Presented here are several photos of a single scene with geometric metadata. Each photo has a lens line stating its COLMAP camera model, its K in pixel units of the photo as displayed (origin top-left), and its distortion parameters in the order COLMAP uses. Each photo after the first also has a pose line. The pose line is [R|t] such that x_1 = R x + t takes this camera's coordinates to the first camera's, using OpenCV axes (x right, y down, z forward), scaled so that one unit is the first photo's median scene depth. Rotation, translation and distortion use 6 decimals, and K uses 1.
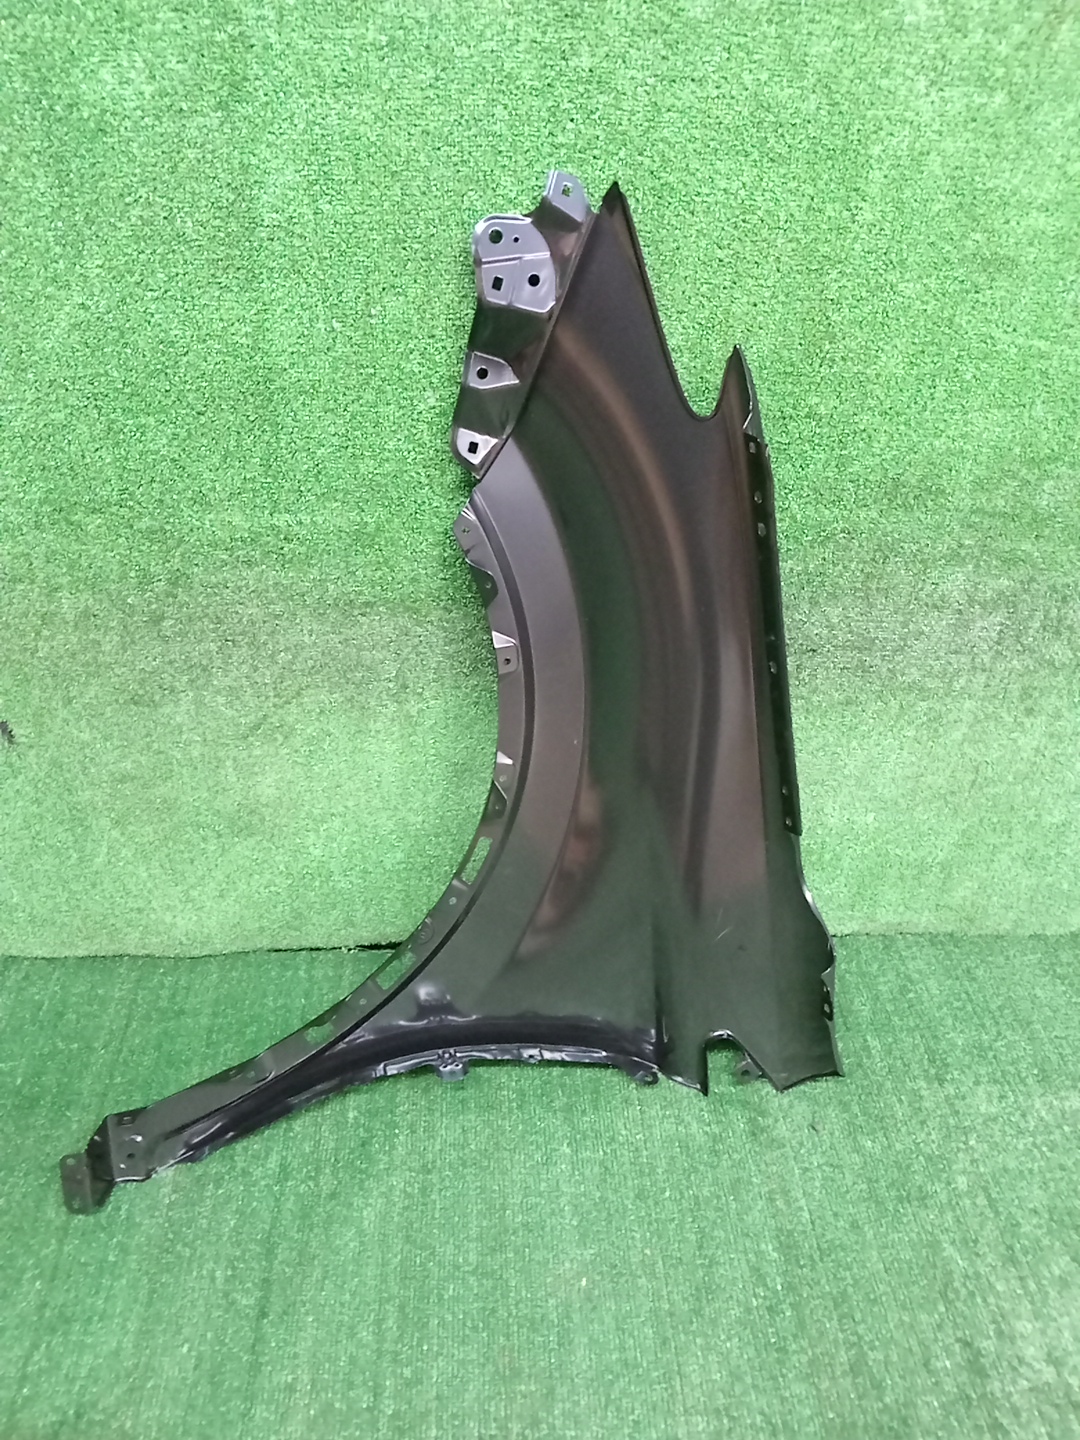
lens RADIAL K [[1061.2, 0, 545.1], [0, 1061.2, 672.2], [0, 0, 1]] dist [0.053444, -0.094296]
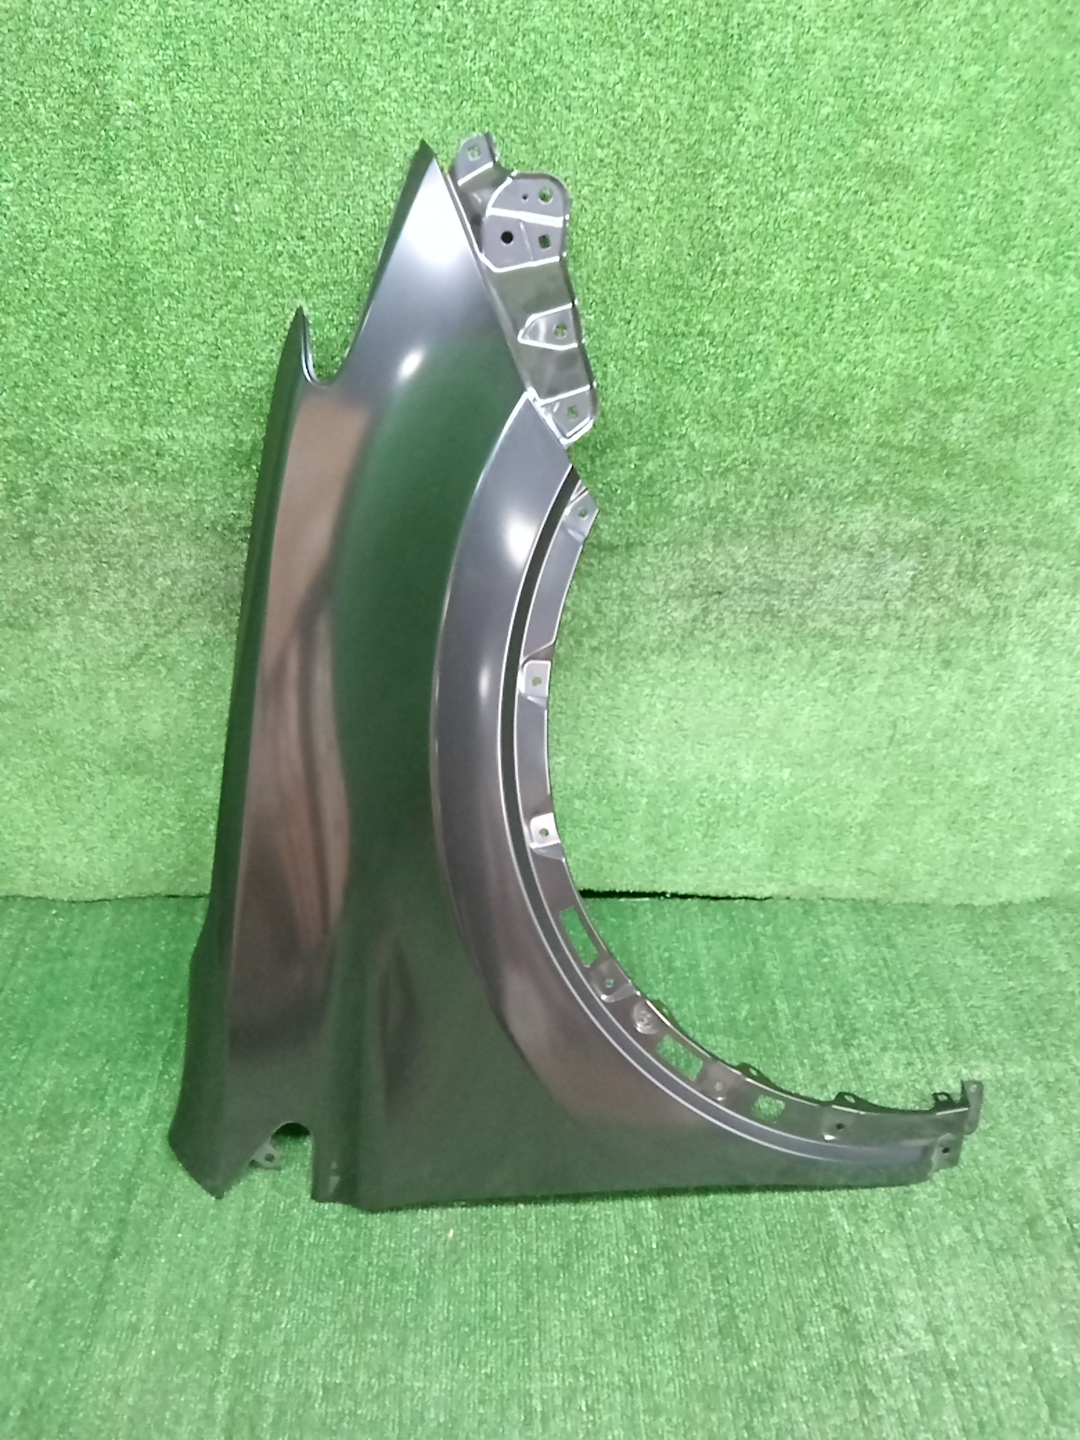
lens RADIAL K [[1076.1, 0, 544.1], [0, 1076.1, 674.5], [0, 0, 1]] dist [0.026141, -0.072151]
pose [[0.999635, 0.025367, -0.009242, 0.120692], [-0.025345, 0.999676, 0.002548, 0.064032], [0.009303, -0.002313, 0.999954, 0.031143]]
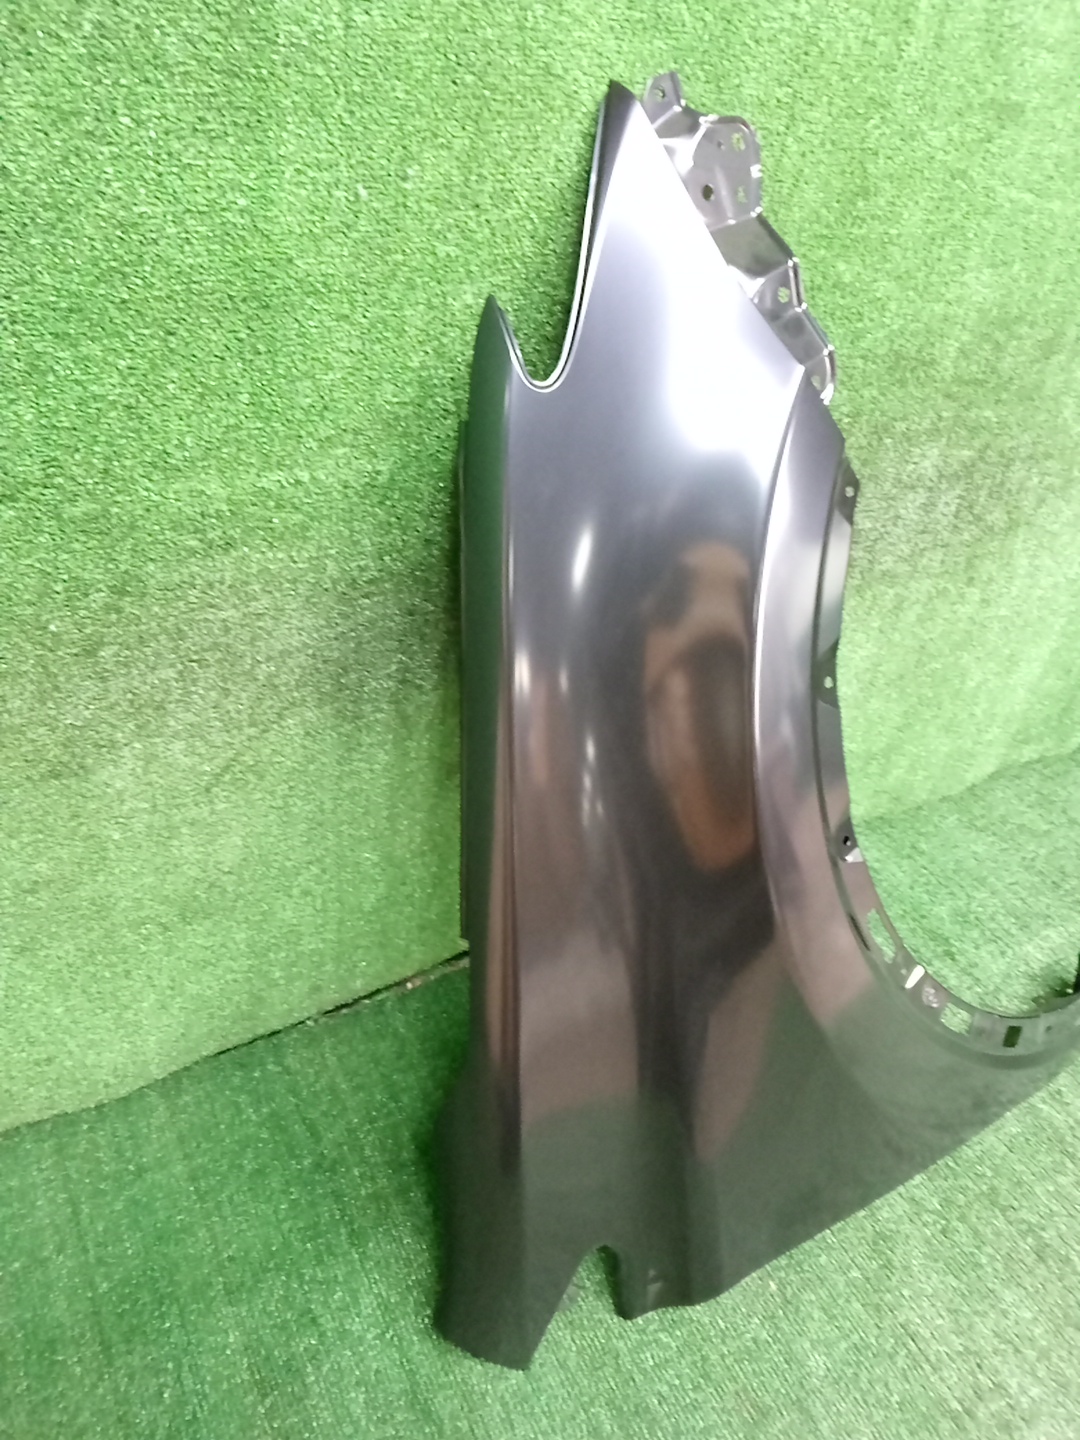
lens RADIAL K [[1076.1, 0, 544.1], [0, 1076.1, 674.5], [0, 0, 1]] dist [0.026141, -0.072151]
pose [[0.903390, -0.199281, 0.379702, -0.387691], [0.185522, 0.979932, 0.072908, -0.031417], [-0.386611, 0.004579, 0.922231, 0.252717]]
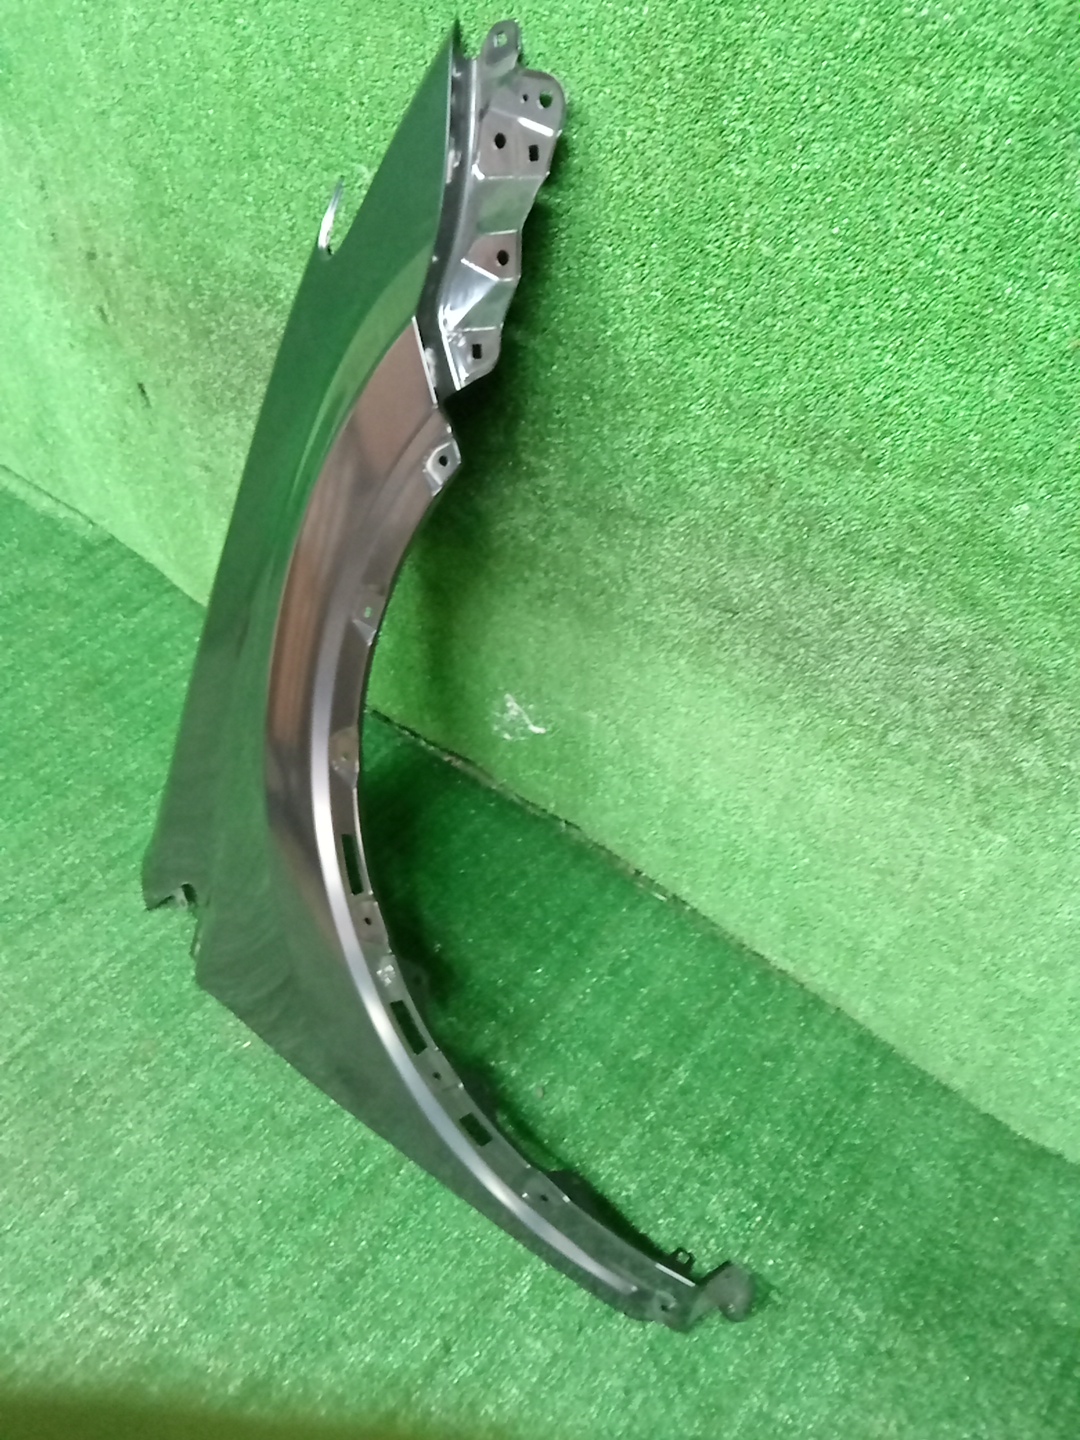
lens RADIAL K [[1076.1, 0, 544.1], [0, 1076.1, 674.5], [0, 0, 1]] dist [0.026141, -0.072151]
pose [[0.743114, 0.442620, -0.501866, 0.662582], [-0.371107, 0.896683, 0.241329, -0.139493], [0.556832, 0.006911, 0.830597, 0.277970]]
